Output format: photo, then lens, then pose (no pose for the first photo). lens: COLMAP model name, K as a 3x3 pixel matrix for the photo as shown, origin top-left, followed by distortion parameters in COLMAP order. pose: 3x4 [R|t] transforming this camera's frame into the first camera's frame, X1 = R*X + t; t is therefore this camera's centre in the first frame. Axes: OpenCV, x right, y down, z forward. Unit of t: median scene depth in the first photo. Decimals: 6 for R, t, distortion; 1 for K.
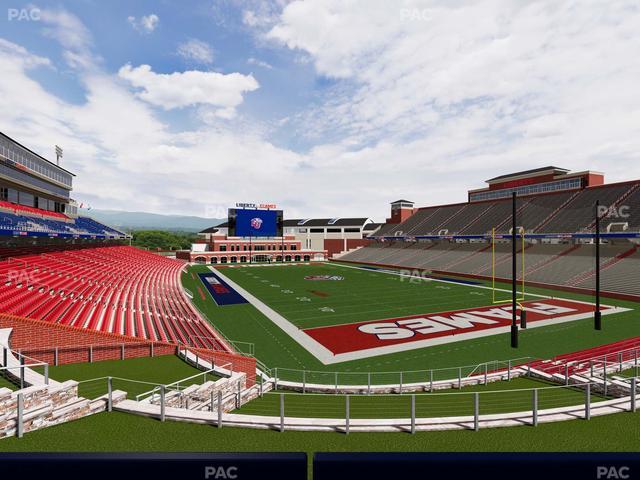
lens RADIAL K [[320.1, 0, 320.0], [0, 320.1, 240.0], [0, 0, 1]] dist [0.000220, 0.000000]
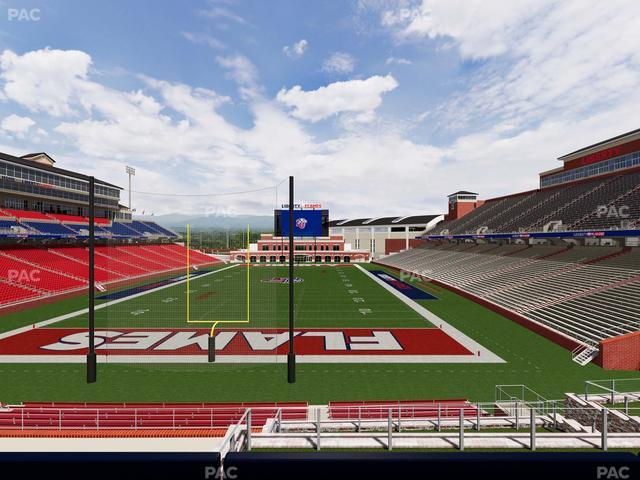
lens RADIAL K [[320.1, 0, 320.0], [0, 320.1, 240.0], [0, 0, 1]] dist [0.000220, 0.000000]
pose [[0.910463, -0.000052, -0.413591, 0.277169], [0.000049, 1.000000, -0.000018, 0.000011], [0.413591, -0.000004, 0.910463, 0.105032]]
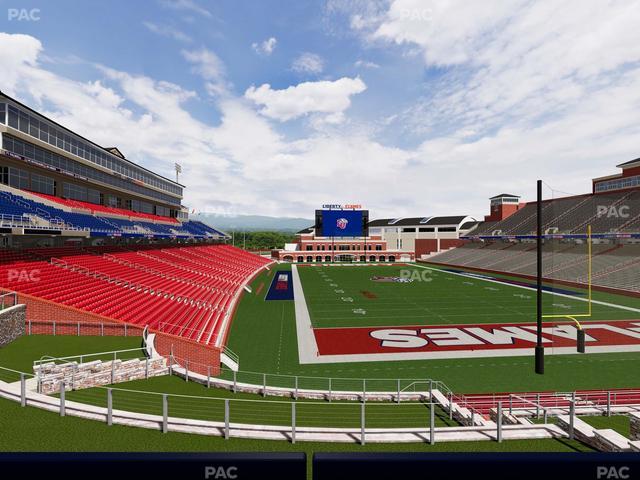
lens RADIAL K [[320.1, 0, 320.0], [0, 320.1, 240.0], [0, 0, 1]] dist [0.000220, 0.000000]
pose [[0.945637, -0.000043, -0.325223, 0.068137], [0.000038, 1.000000, -0.000021, 0.000021], [0.325223, 0.000007, 0.945637, 0.011423]]
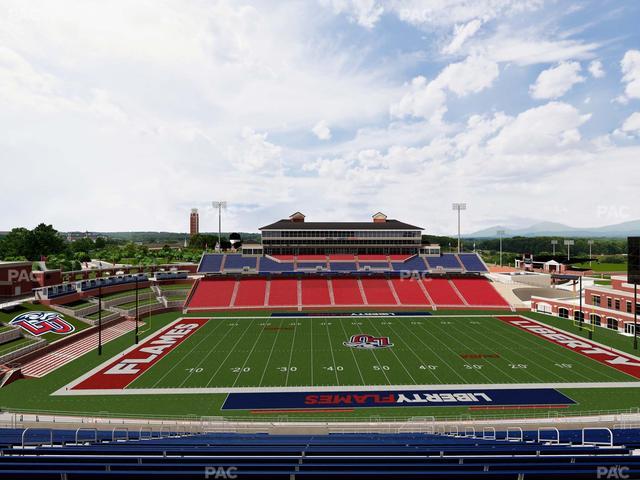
lens RADIAL K [[320.1, 0, 320.0], [0, 320.1, 240.0], [0, 0, 1]] dist [0.000220, 0.000000]
pose [[-0.385308, -0.000138, -0.922788, 0.490161], [0.000052, 1.000000, -0.000171, -0.090780], [0.922788, -0.000114, -0.385308, 0.678842]]
